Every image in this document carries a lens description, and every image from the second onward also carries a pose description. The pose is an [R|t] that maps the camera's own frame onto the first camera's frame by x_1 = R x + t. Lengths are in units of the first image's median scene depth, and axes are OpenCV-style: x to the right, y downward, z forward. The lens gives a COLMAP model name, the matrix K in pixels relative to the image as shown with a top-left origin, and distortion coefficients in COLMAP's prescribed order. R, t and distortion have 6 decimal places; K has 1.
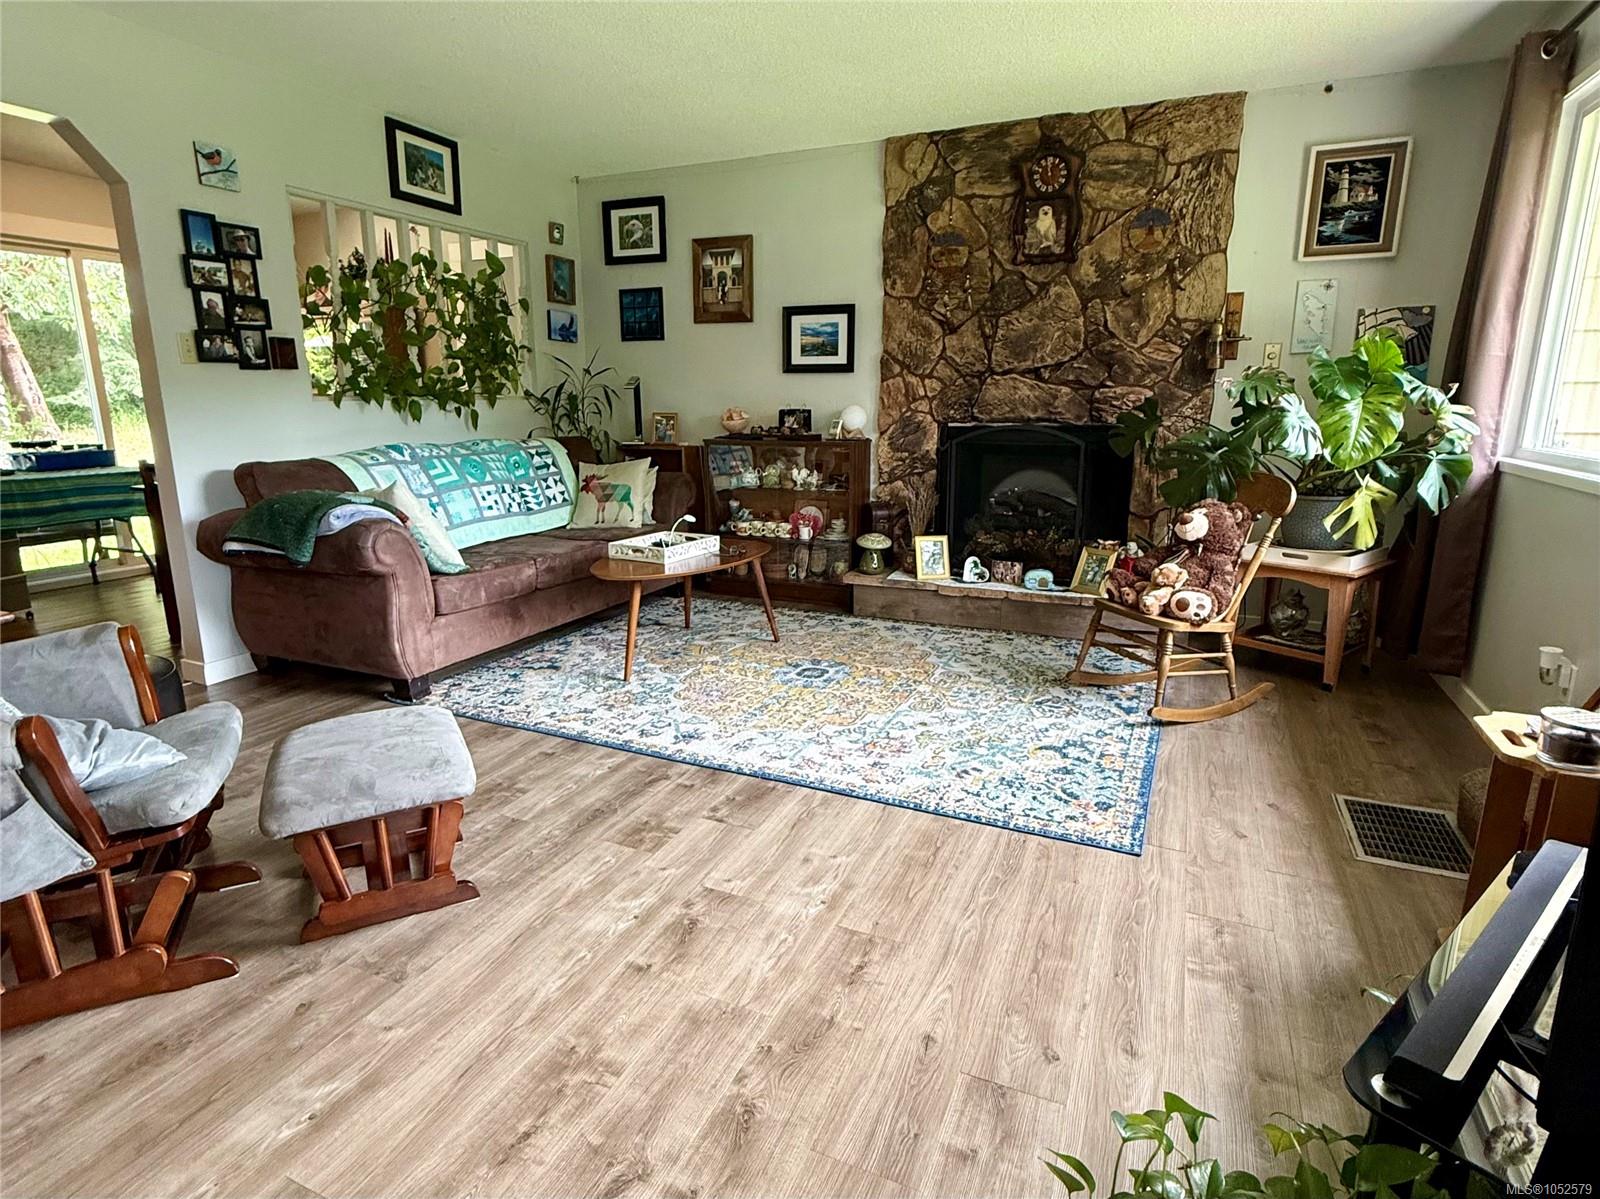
lens RADIAL K [[856.5, 0, 798.0], [0, 856.5, 594.4], [0, 0, 1]] dist [0.001768, 0.003261]
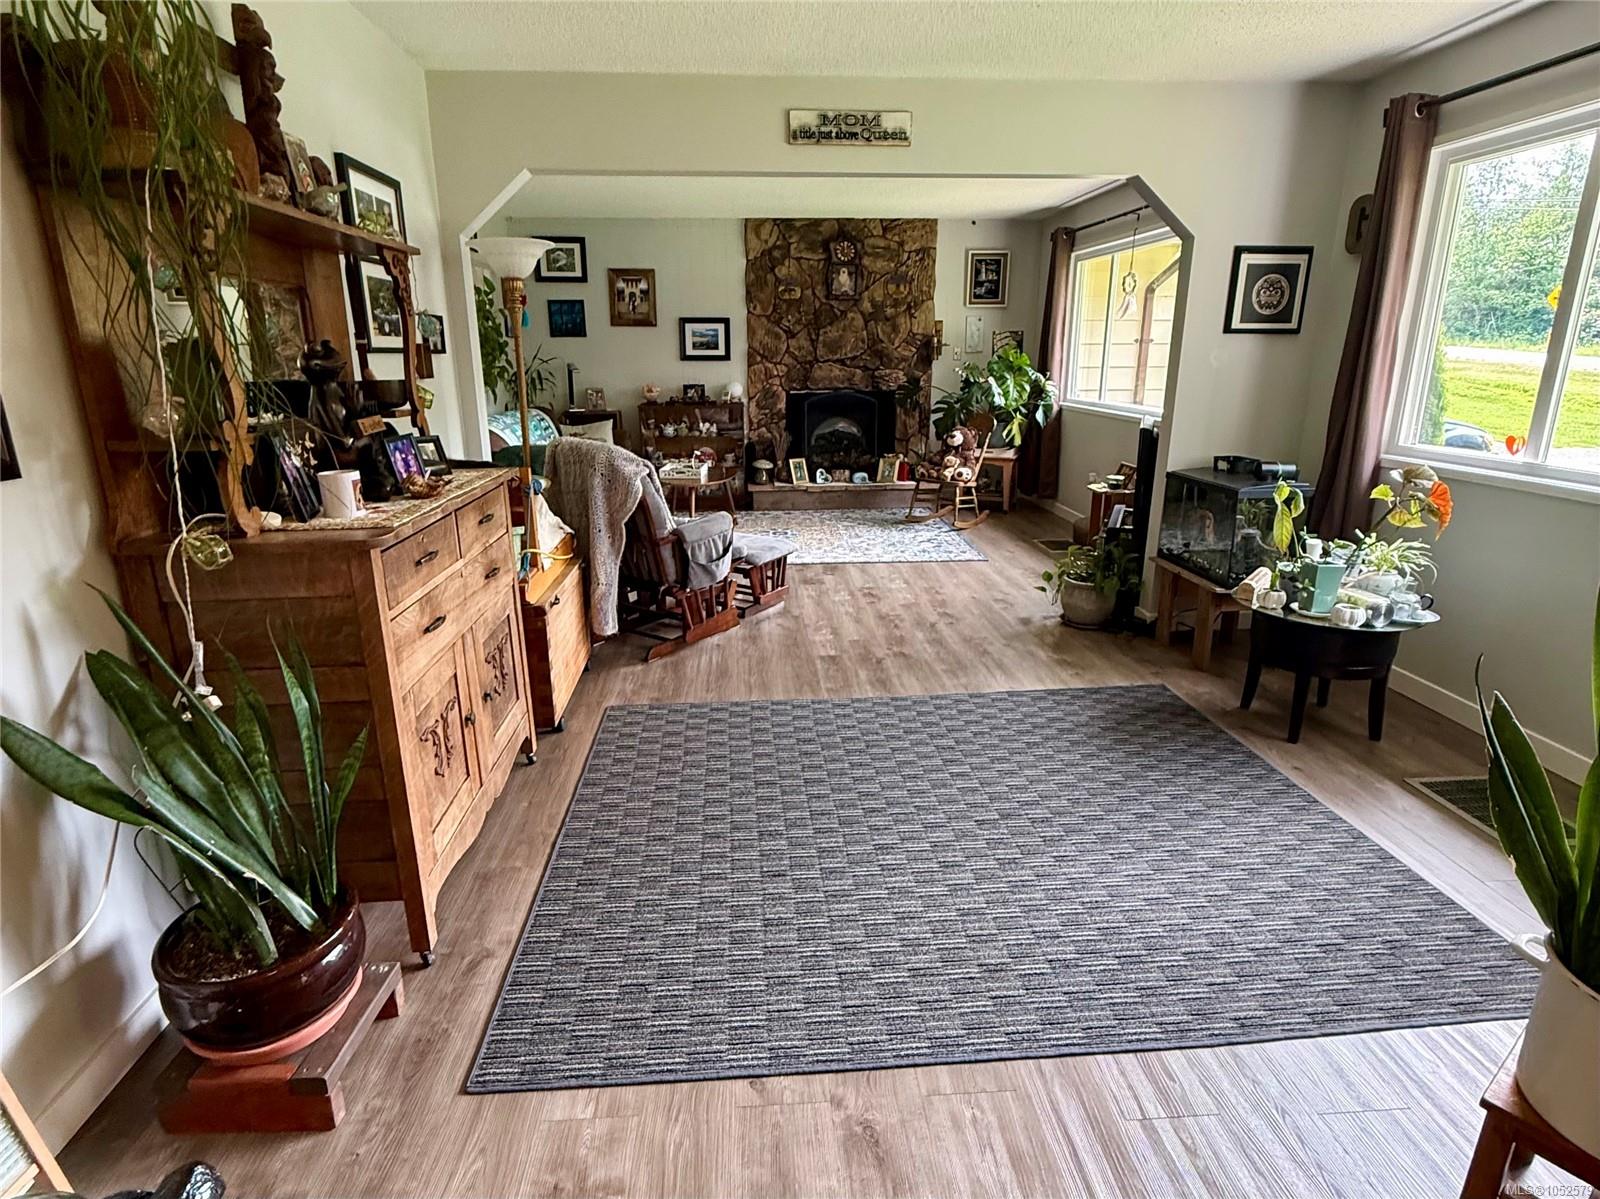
lens RADIAL K [[856.5, 0, 802.9], [0, 856.5, 599.7], [0, 0, 1]] dist [0.001768, 0.003261]
pose [[0.882055, -0.135488, 0.451244, -0.665761], [0.110622, 0.990542, 0.081179, 0.075941], [-0.457975, -0.021687, 0.888701, -0.549361]]
